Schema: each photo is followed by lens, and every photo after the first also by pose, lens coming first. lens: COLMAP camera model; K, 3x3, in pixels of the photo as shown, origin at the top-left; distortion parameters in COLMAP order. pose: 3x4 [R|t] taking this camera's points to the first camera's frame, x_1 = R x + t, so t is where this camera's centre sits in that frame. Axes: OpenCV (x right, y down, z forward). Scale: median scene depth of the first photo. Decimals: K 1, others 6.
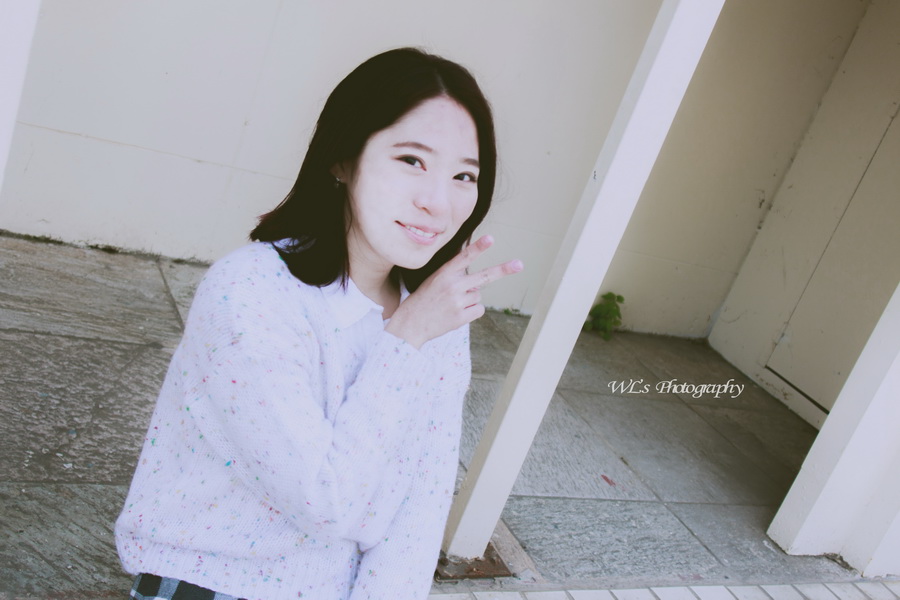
lens RADIAL K [[976.2, 0, 450.0], [0, 976.2, 300.0], [0, 0, 1]] dist [-0.012223, 0.025383]
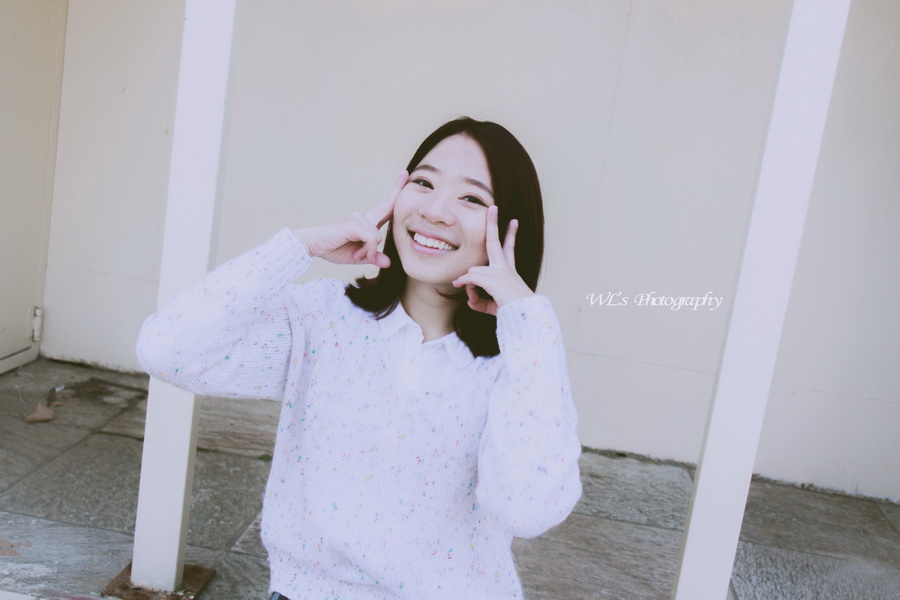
lens RADIAL K [[976.2, 0, 450.0], [0, 976.2, 300.0], [0, 0, 1]] dist [-0.012223, 0.025383]
pose [[0.829011, -0.131583, -0.543532, 0.325379], [-0.043981, 0.953574, -0.297931, 0.172793], [0.557500, 0.270893, 0.784736, 0.060058]]
